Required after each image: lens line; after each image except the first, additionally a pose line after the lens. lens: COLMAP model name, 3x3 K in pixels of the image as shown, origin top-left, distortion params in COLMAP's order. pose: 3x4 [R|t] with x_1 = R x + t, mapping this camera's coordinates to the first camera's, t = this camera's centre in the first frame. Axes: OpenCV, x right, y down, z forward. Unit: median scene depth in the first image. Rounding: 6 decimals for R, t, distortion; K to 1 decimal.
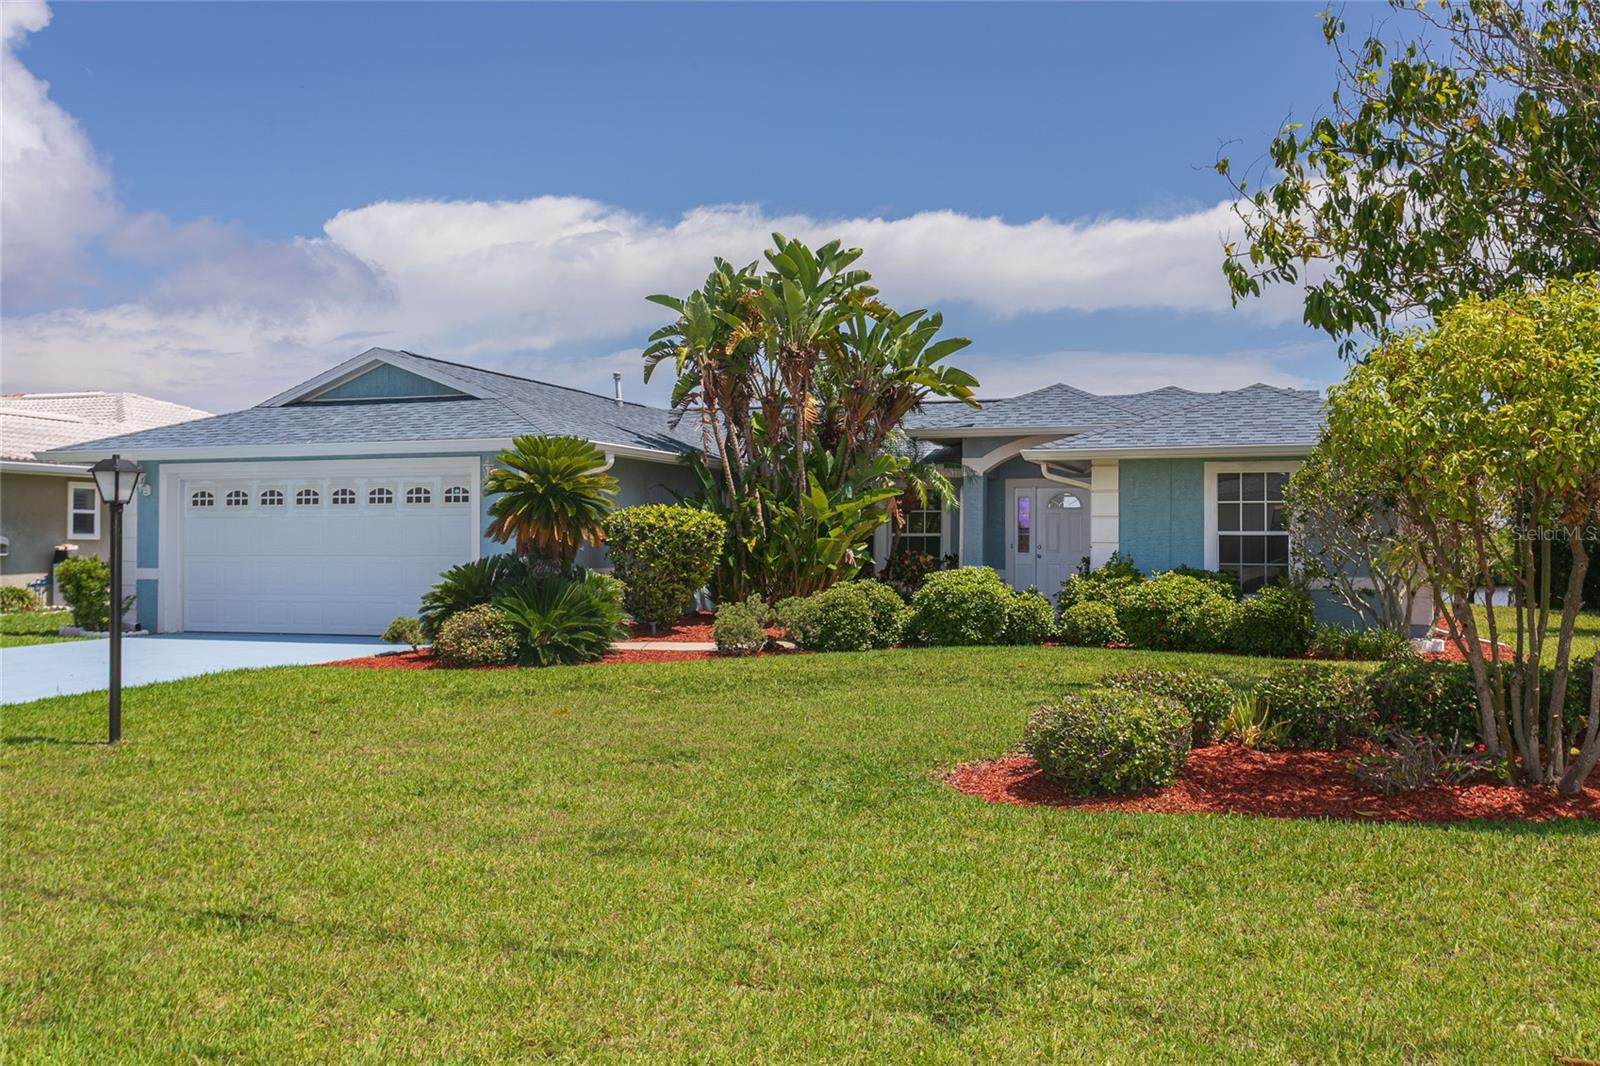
lens RADIAL K [[1428.7, 0, 800.0], [0, 1428.7, 533.0], [0, 0, 1]] dist [-0.001305, 0.007509]
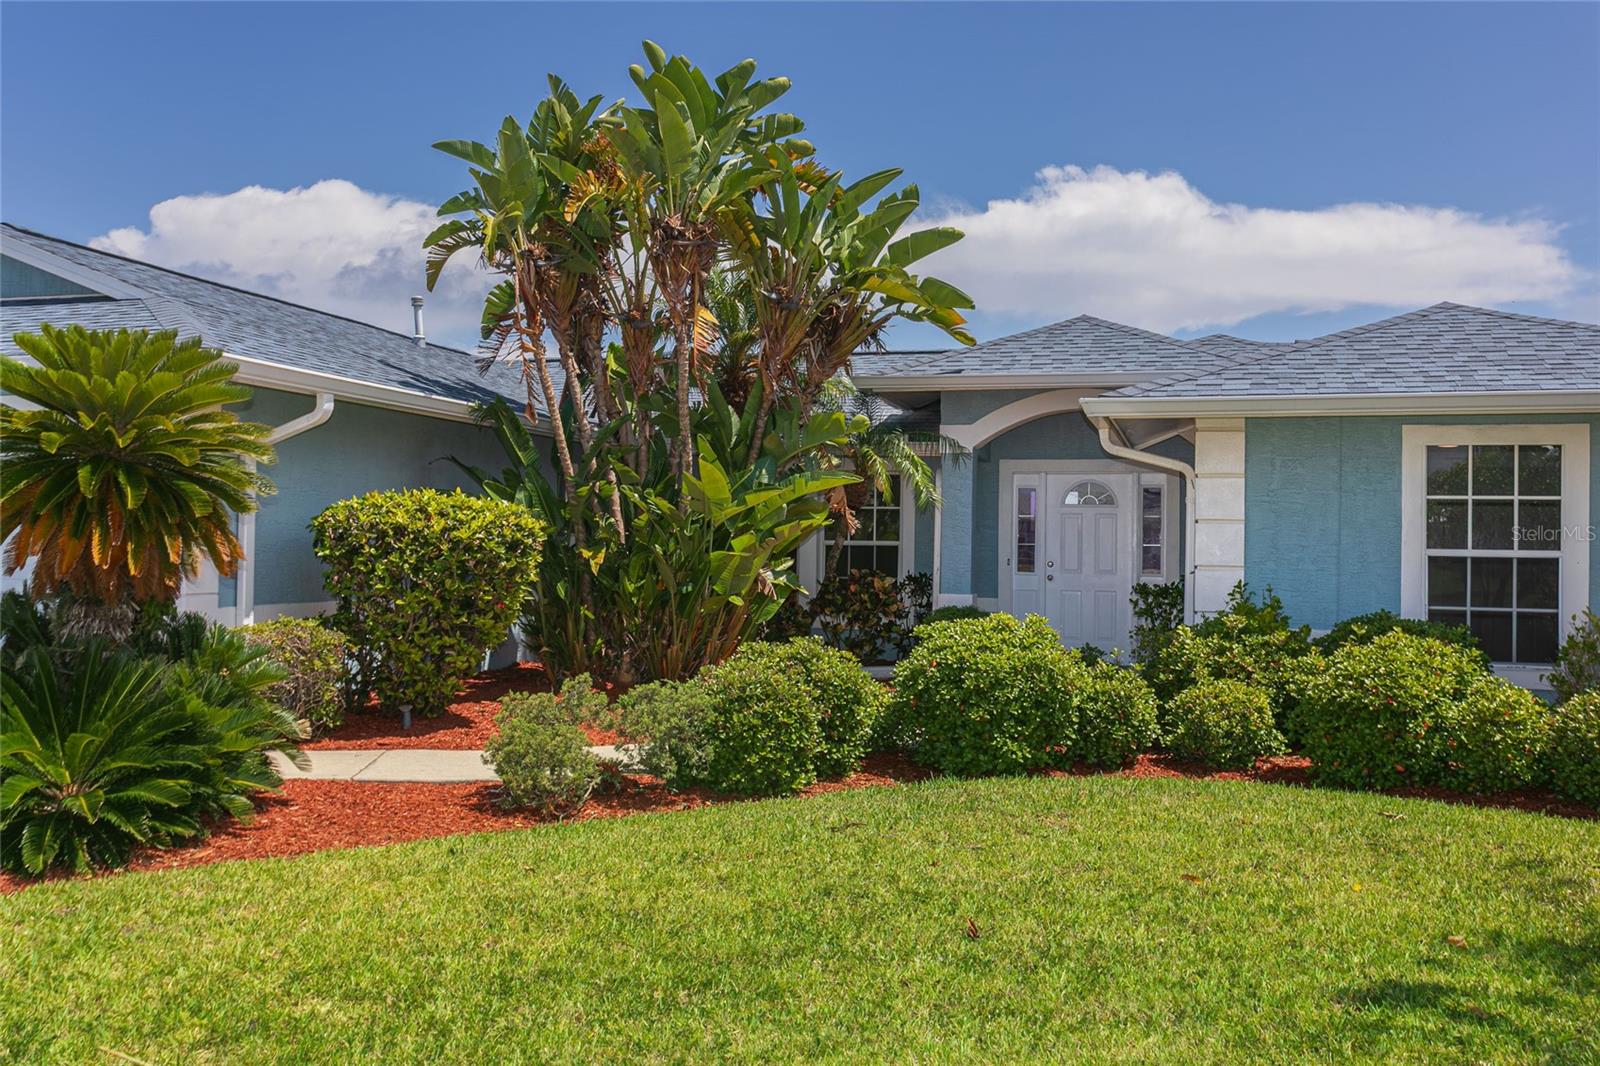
lens RADIAL K [[1428.7, 0, 800.0], [0, 1428.7, 533.0], [0, 0, 1]] dist [-0.001305, 0.007509]
pose [[0.997392, 0.010352, 0.071425, 0.006520], [-0.010546, 0.999942, 0.002340, -0.005663], [-0.071397, -0.003087, 0.997443, 0.415766]]
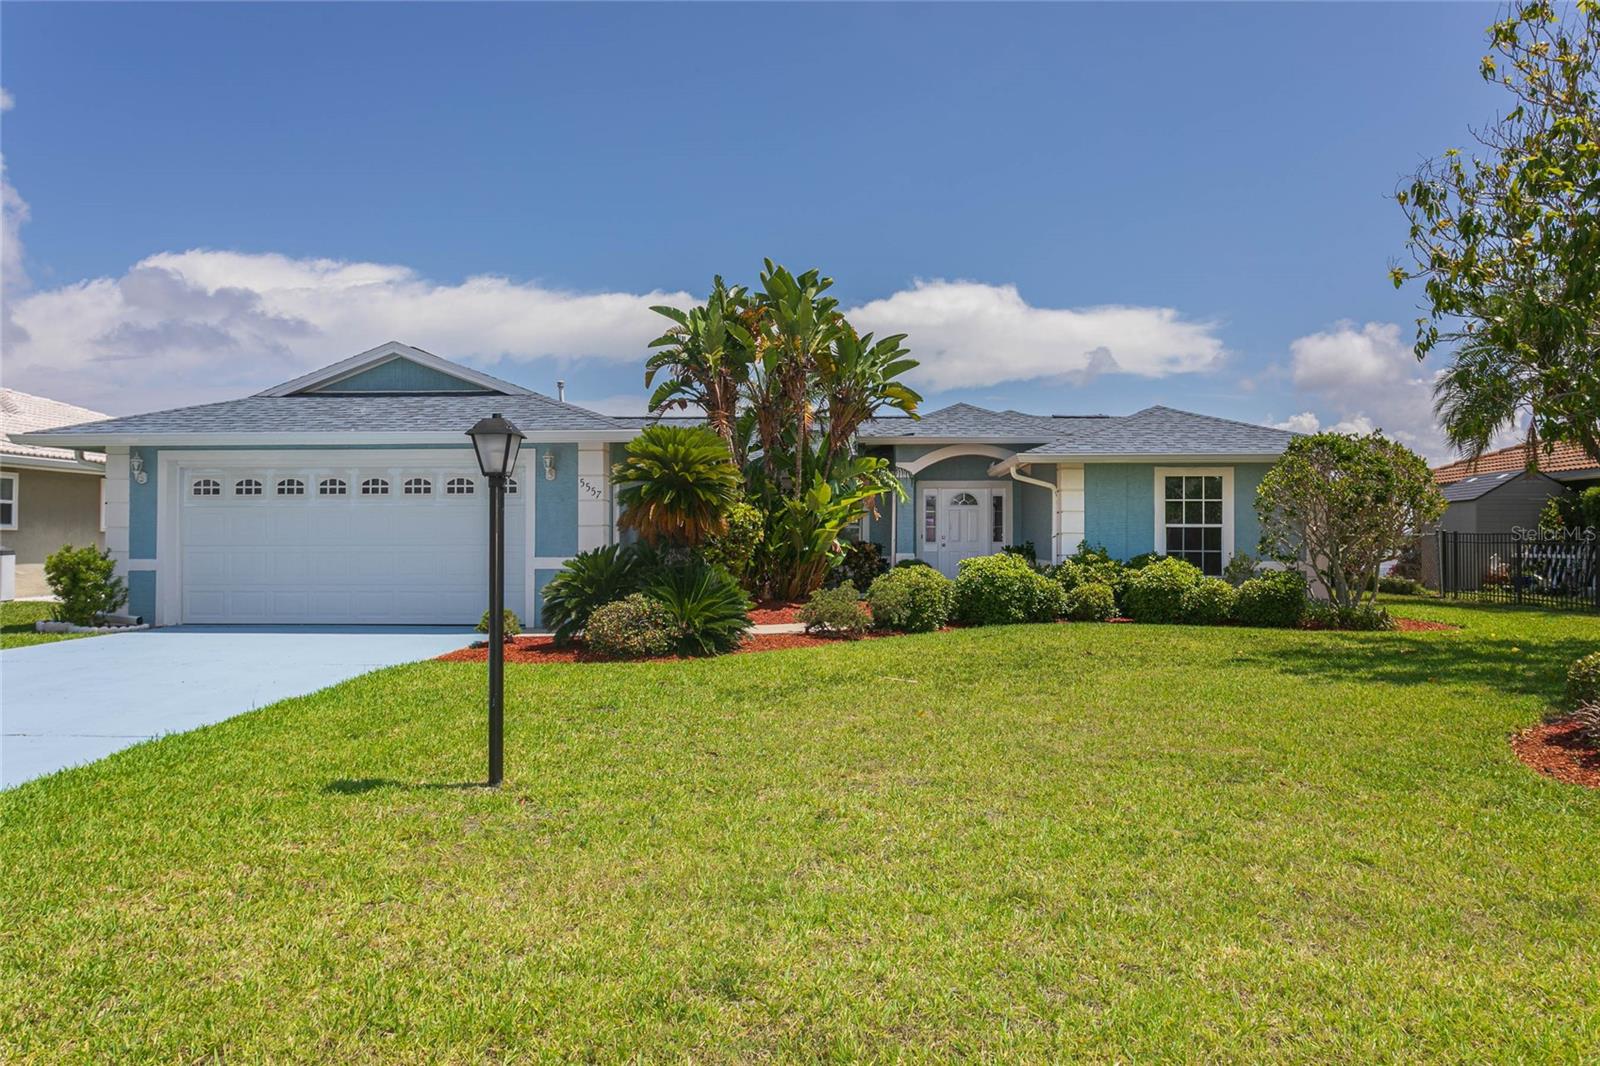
lens RADIAL K [[1074.5, 0, 808.8], [0, 1074.5, 534.6], [0, 0, 1]] dist [-0.006622, 0.001045]
pose [[0.960746, 0.001141, 0.277426, -0.230019], [-0.002627, 0.999984, 0.004985, 0.003584], [-0.277416, -0.005519, 0.960734, 0.186209]]
